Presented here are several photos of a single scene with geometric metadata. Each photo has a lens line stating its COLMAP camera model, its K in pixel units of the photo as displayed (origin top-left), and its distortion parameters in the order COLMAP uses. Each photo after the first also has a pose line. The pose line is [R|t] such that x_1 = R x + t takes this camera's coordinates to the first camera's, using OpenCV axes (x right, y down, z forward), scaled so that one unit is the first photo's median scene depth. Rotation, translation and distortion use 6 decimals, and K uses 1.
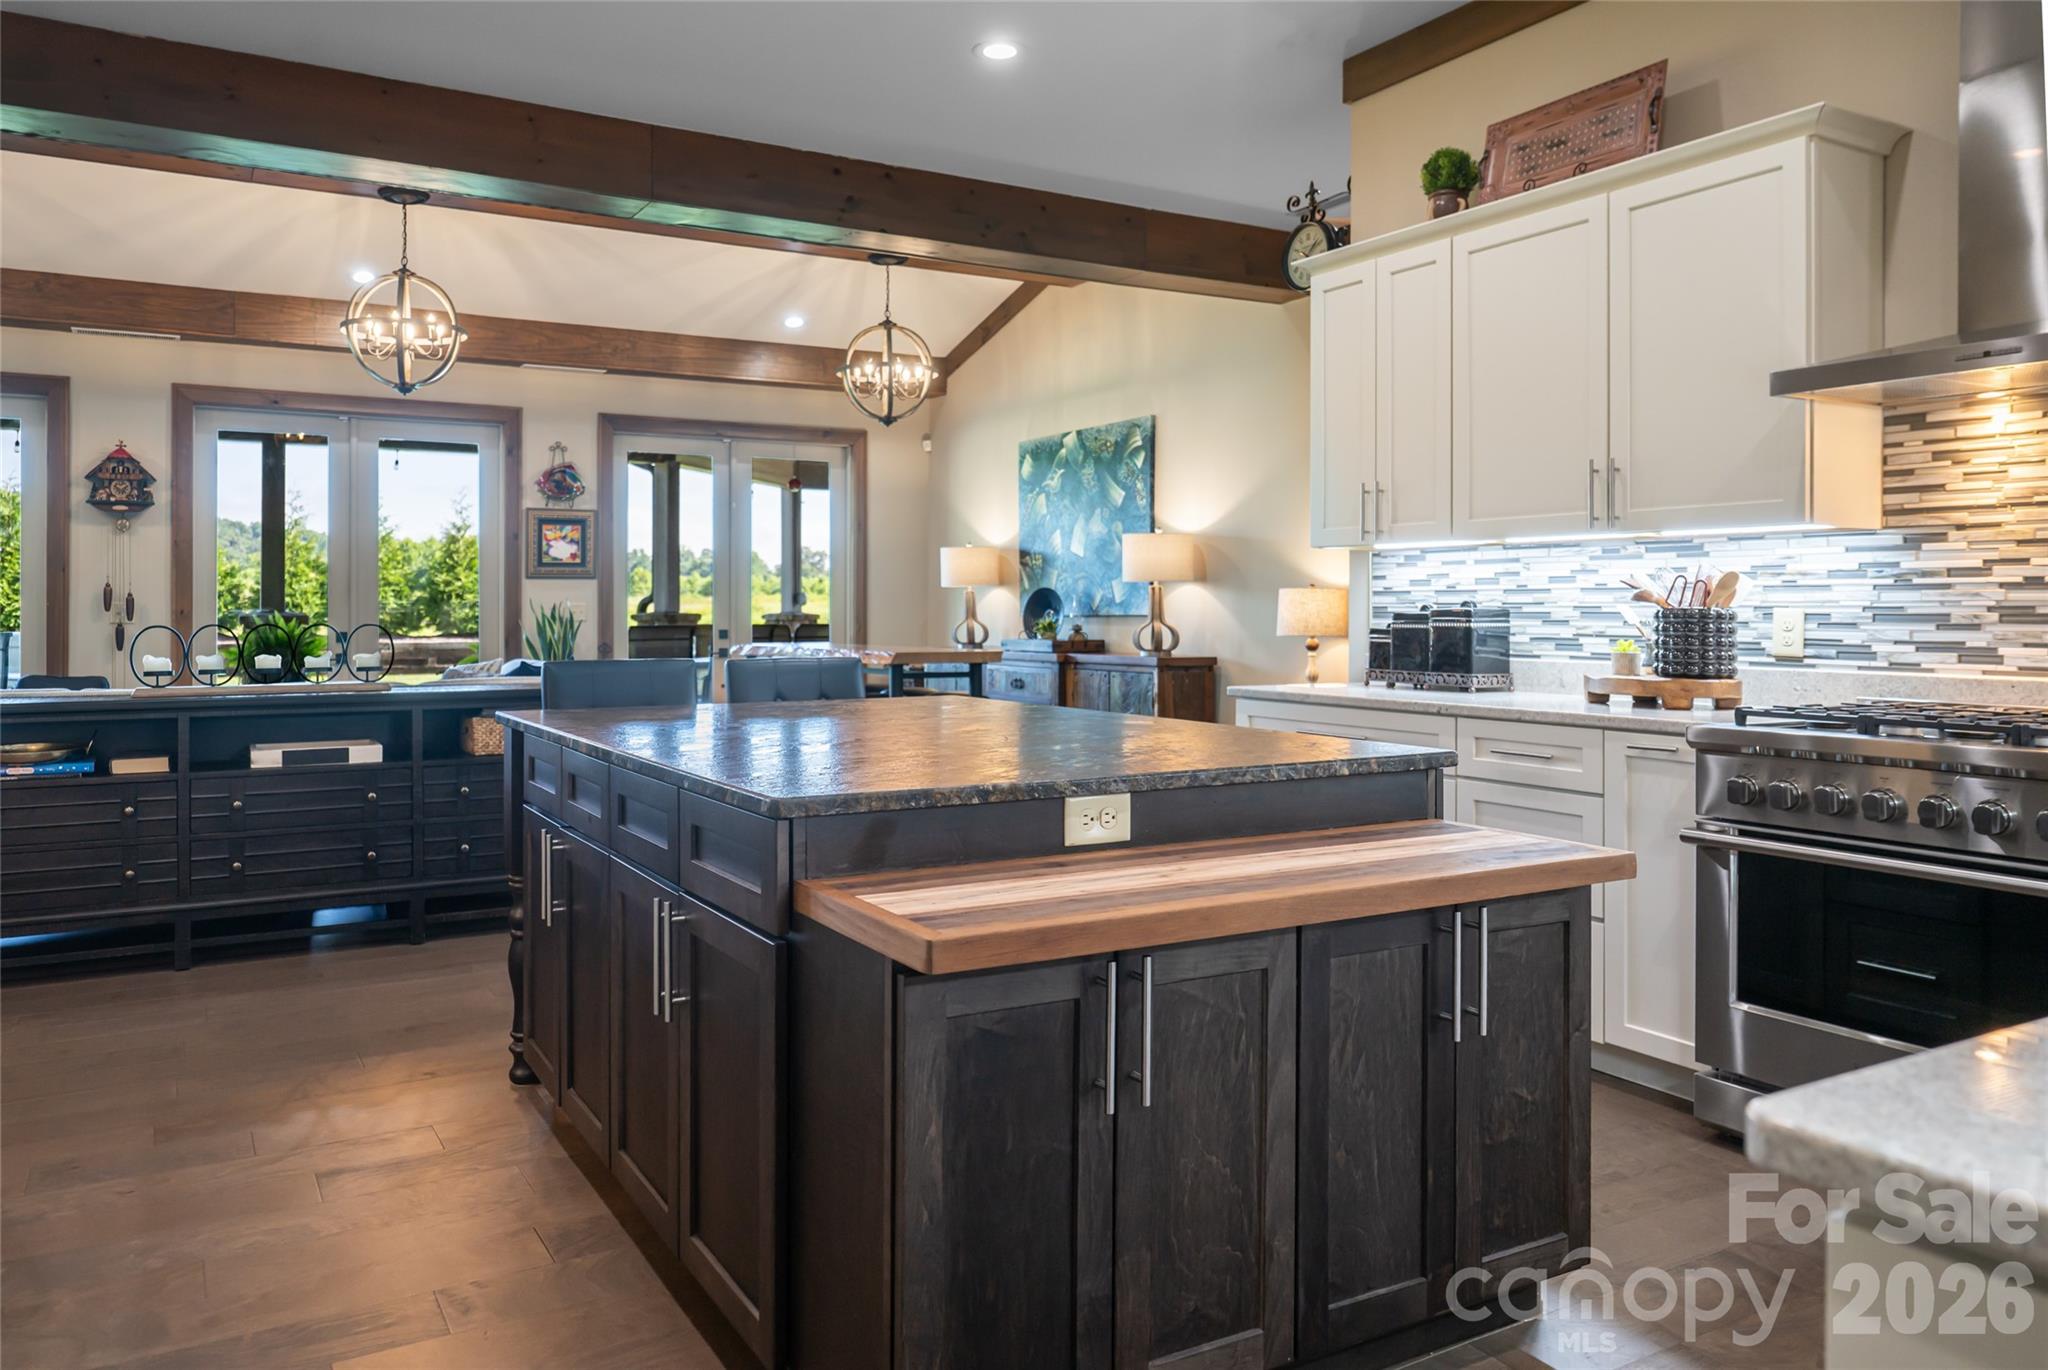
lens RADIAL K [[1424.5, 0, 977.5], [0, 1424.5, 612.6], [0, 0, 1]] dist [-0.007951, 0.003976]
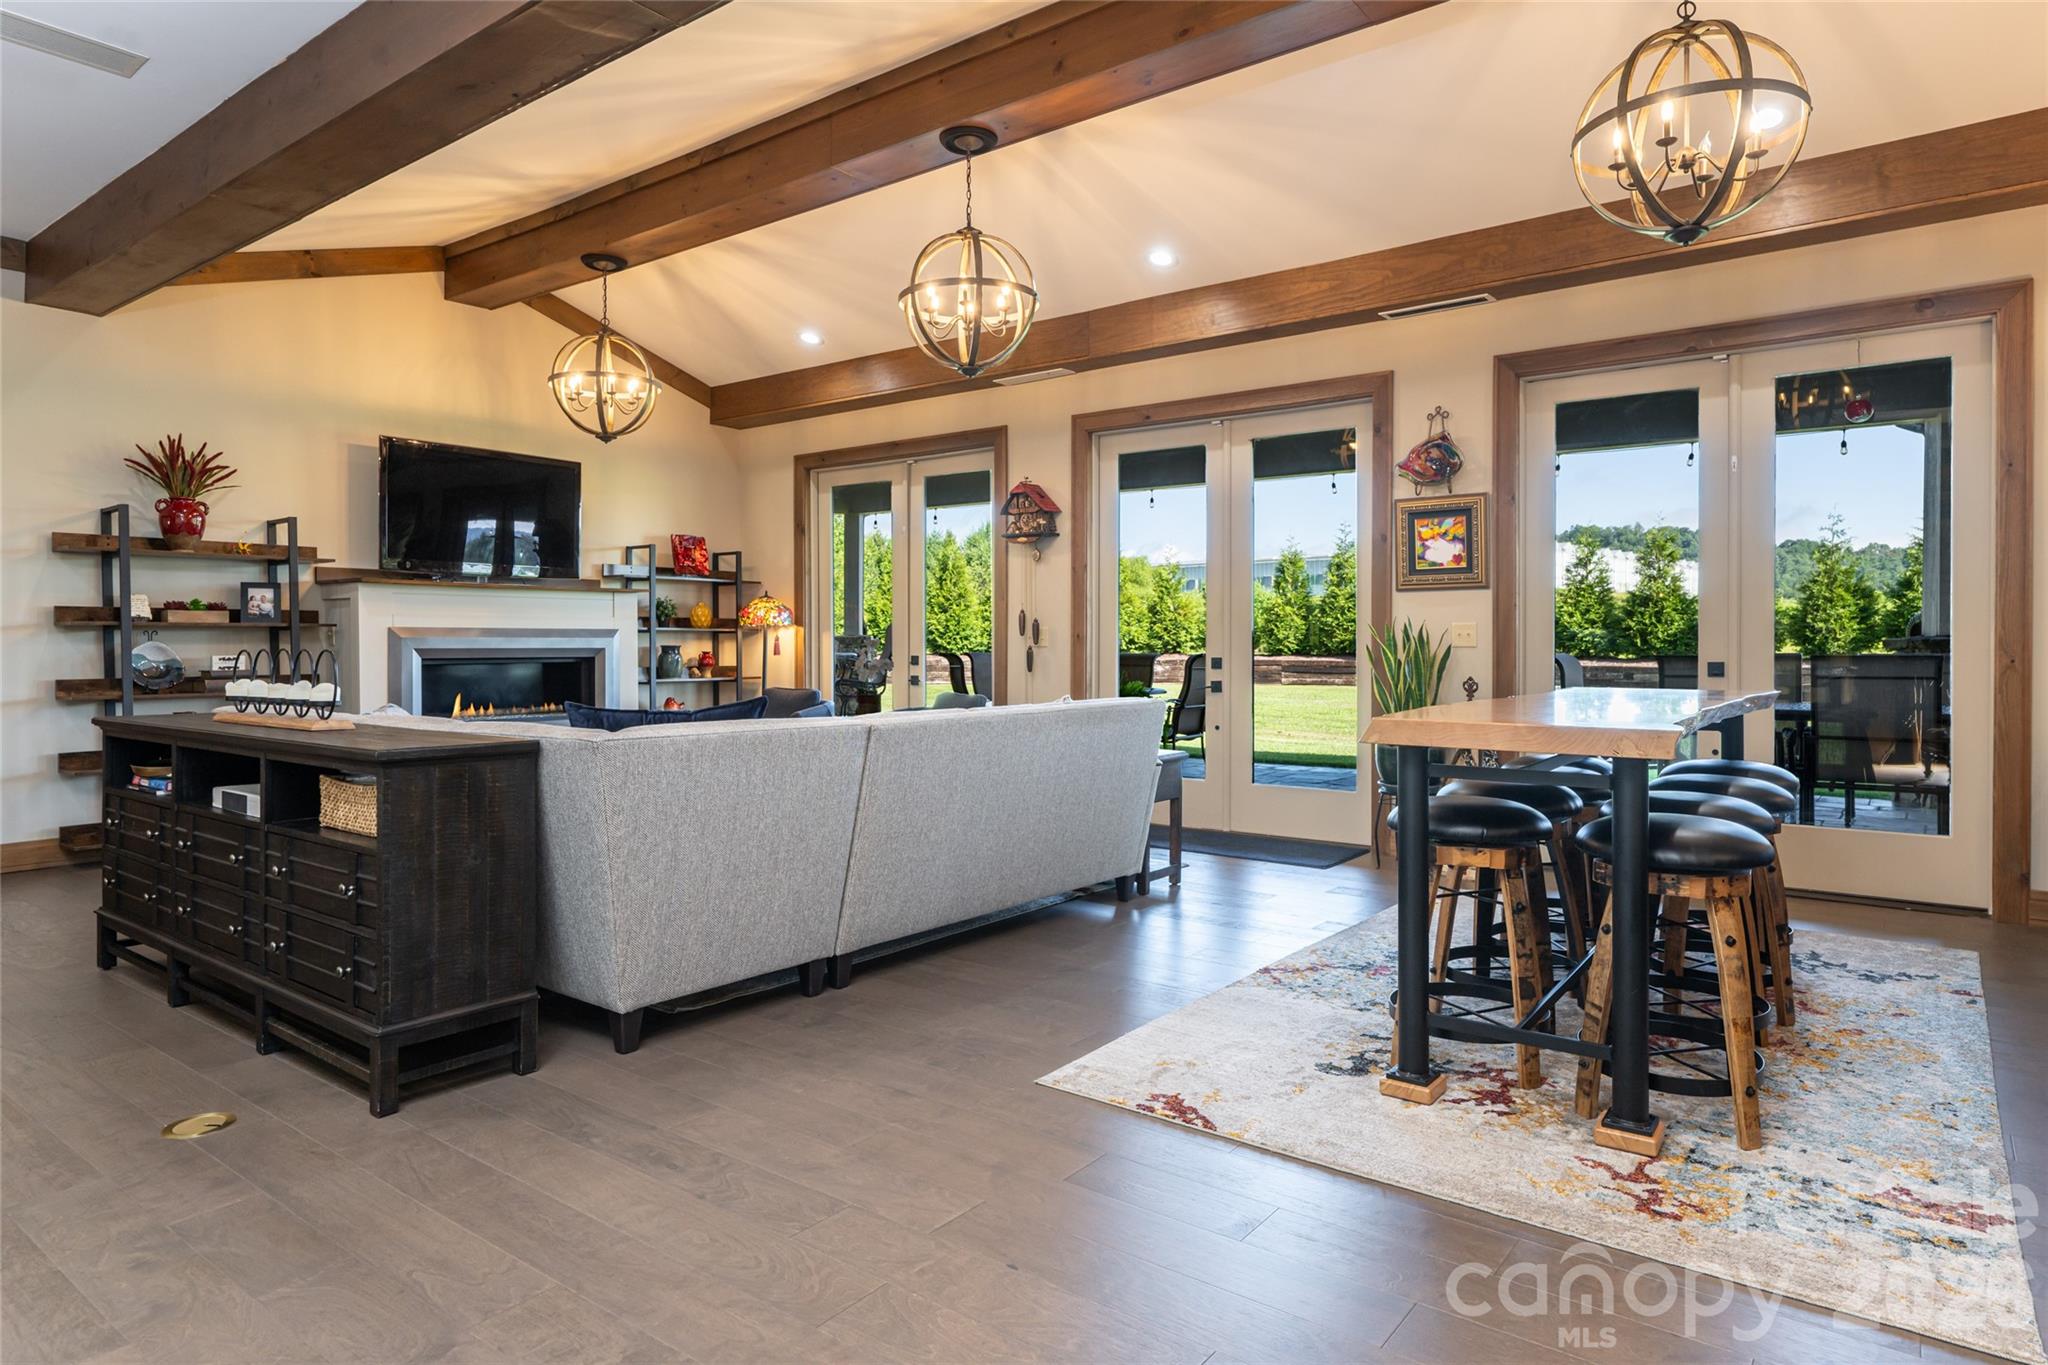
lens RADIAL K [[1178.9, 0, 1052.9], [0, 1178.9, 653.6], [0, 0, 1]] dist [-0.003850, -0.001157]
pose [[0.399874, 0.009984, -0.916516, 0.403213], [0.001568, 0.999932, 0.011576, 0.003966], [0.916569, -0.006067, 0.399831, 1.193201]]
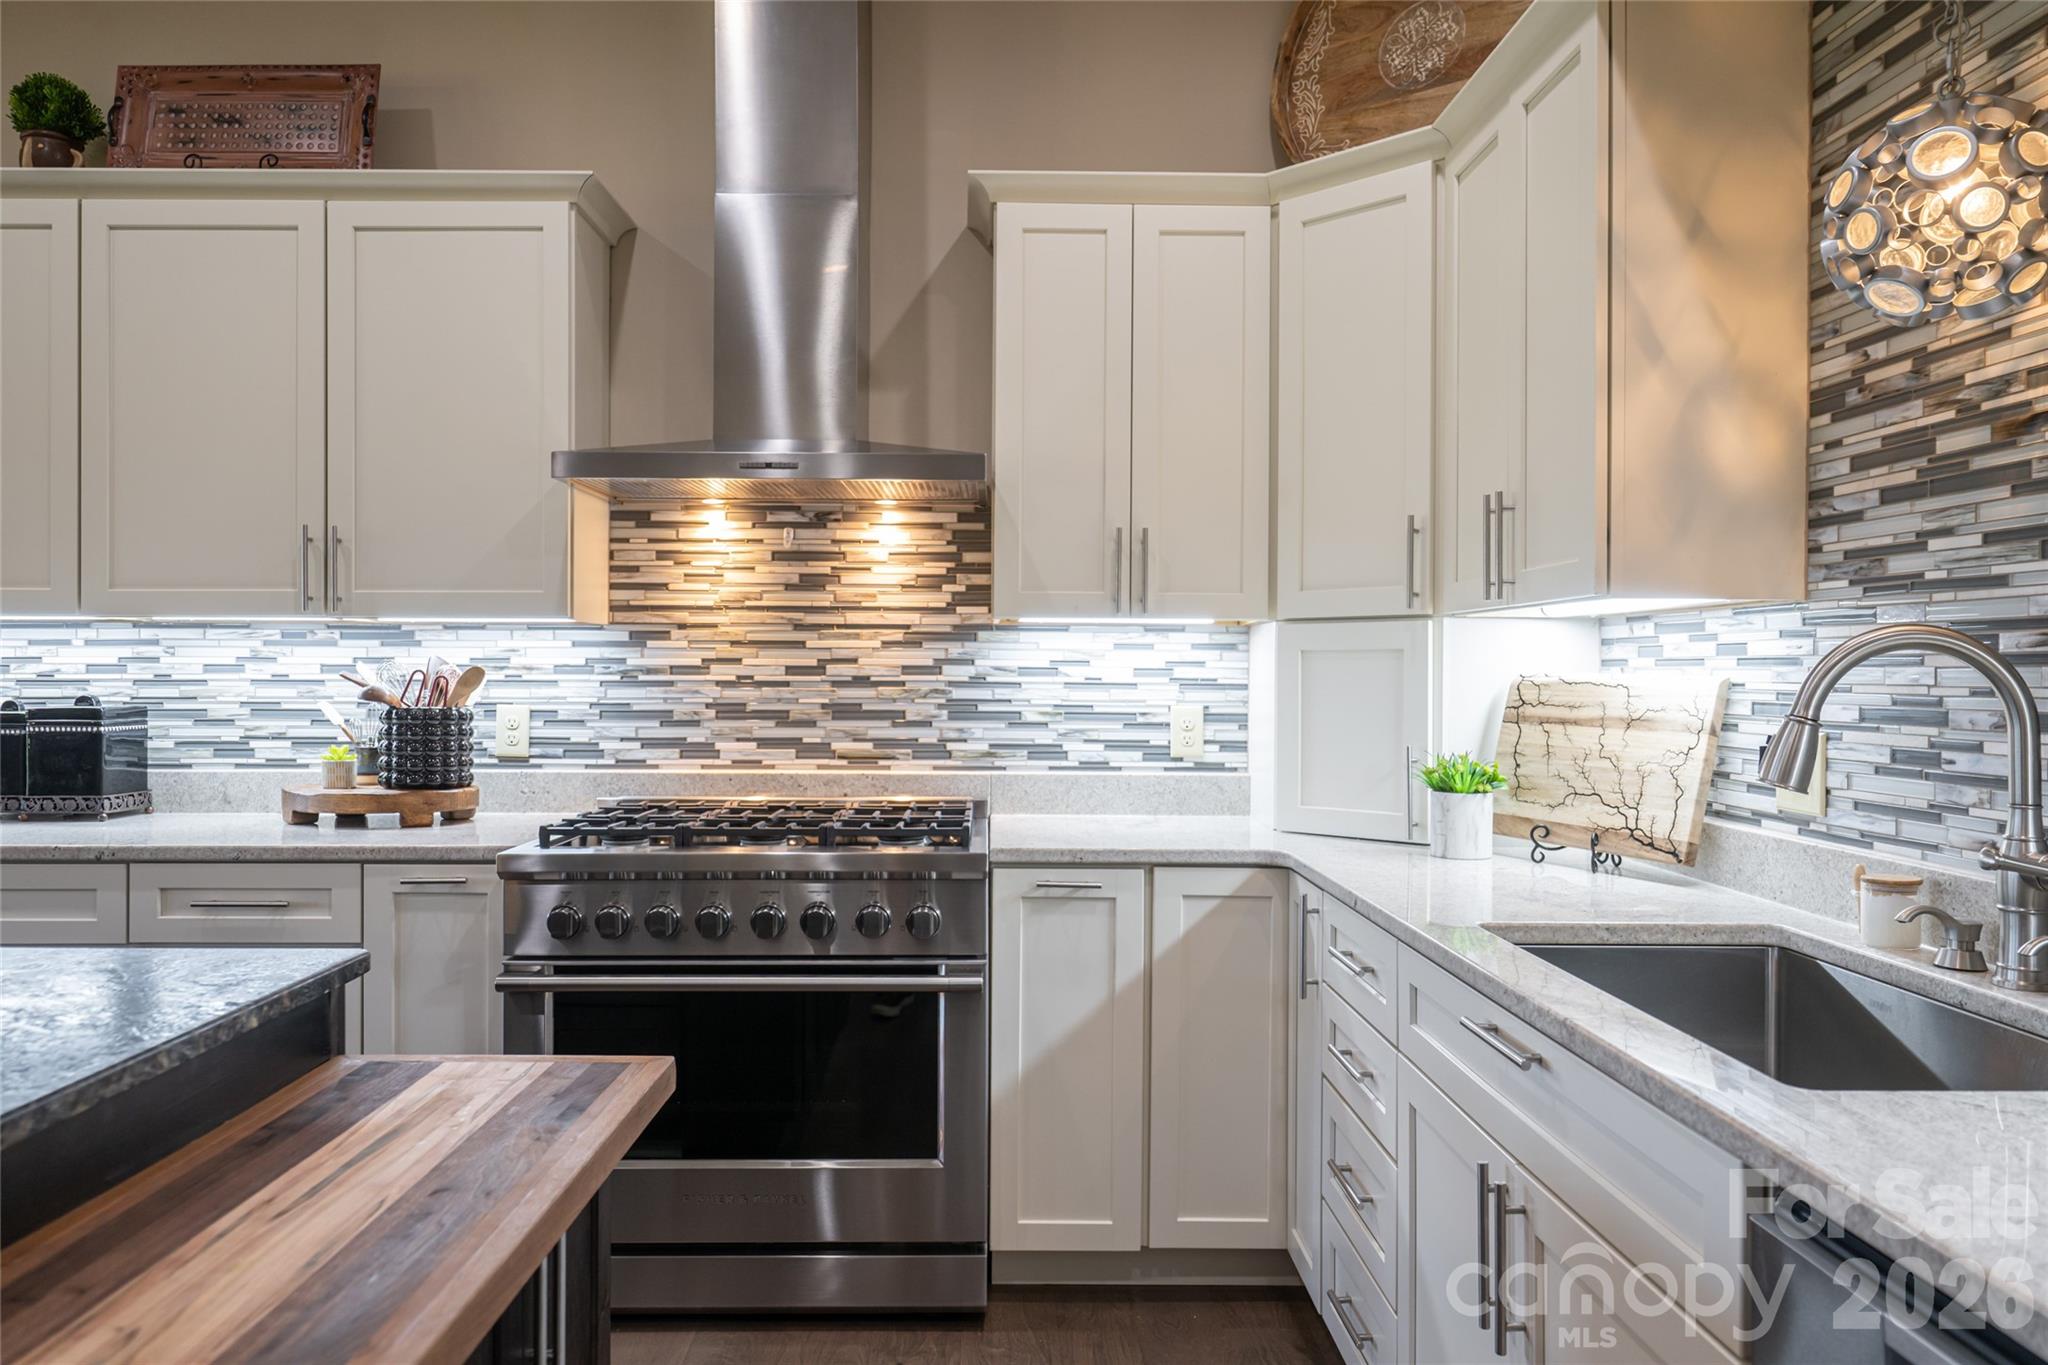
lens RADIAL K [[1392.4, 0, 994.7], [0, 1392.4, 669.9], [0, 0, 1]] dist [0.005845, -0.004063]
pose [[0.489311, 0.000173, 0.872110, -0.054818], [0.001076, 0.999999, -0.000802, -0.019535], [-0.872109, 0.001331, 0.489310, 0.218629]]
